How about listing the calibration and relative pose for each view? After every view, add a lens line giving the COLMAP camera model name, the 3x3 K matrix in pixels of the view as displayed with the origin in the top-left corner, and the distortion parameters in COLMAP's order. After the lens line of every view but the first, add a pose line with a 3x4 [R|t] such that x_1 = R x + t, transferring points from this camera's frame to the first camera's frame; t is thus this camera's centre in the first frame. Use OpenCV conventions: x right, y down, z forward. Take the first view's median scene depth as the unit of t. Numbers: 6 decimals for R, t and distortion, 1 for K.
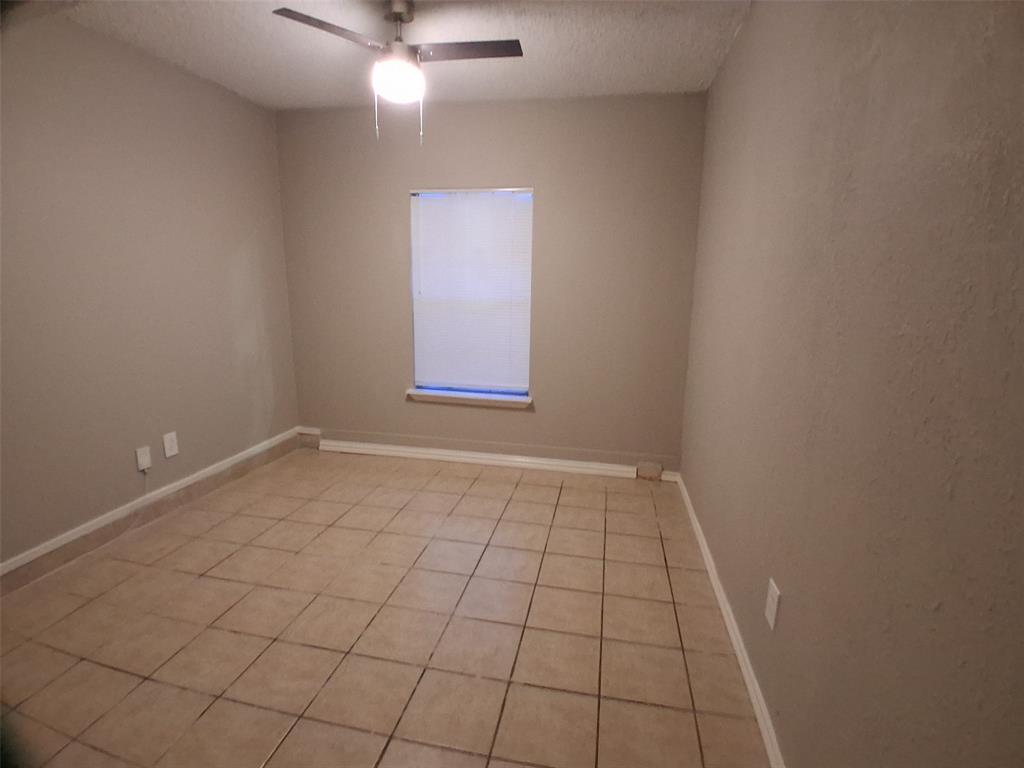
lens RADIAL K [[508.5, 0, 509.7], [0, 508.5, 393.3], [0, 0, 1]] dist [0.002836, -0.045292]
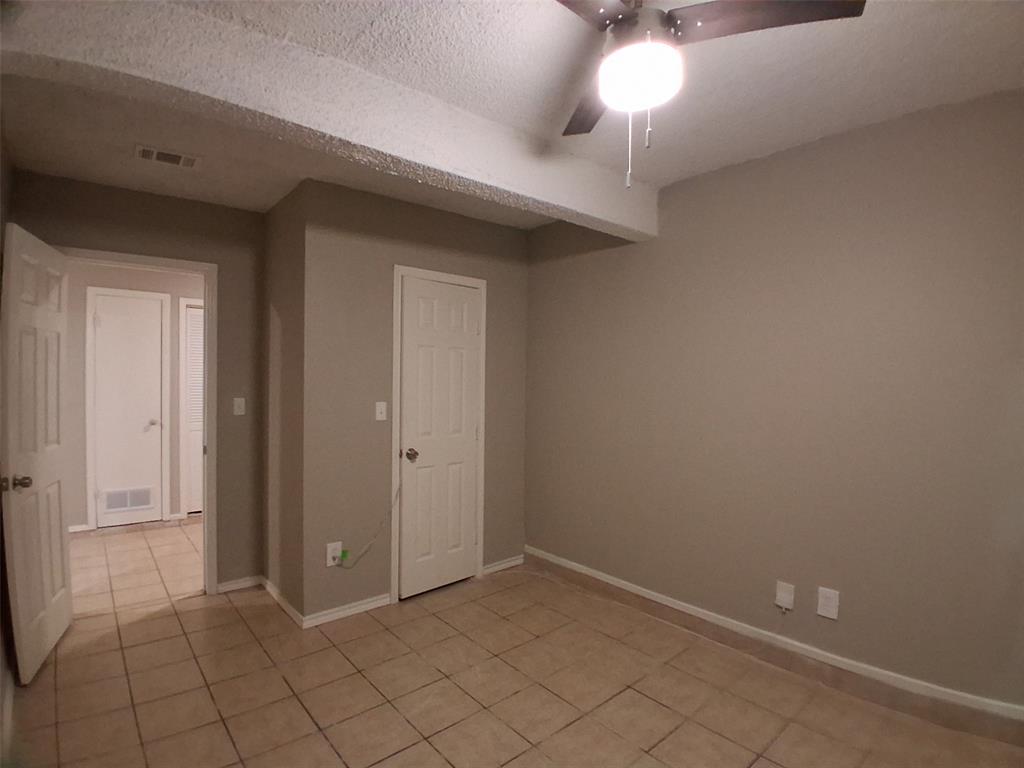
lens RADIAL K [[508.5, 0, 509.7], [0, 508.5, 393.3], [0, 0, 1]] dist [0.002836, -0.045292]
pose [[-0.608070, -0.006387, -0.793858, 0.279952], [-0.183056, 0.974149, 0.132377, -0.248291], [0.772490, 0.225815, -0.593520, 1.075354]]
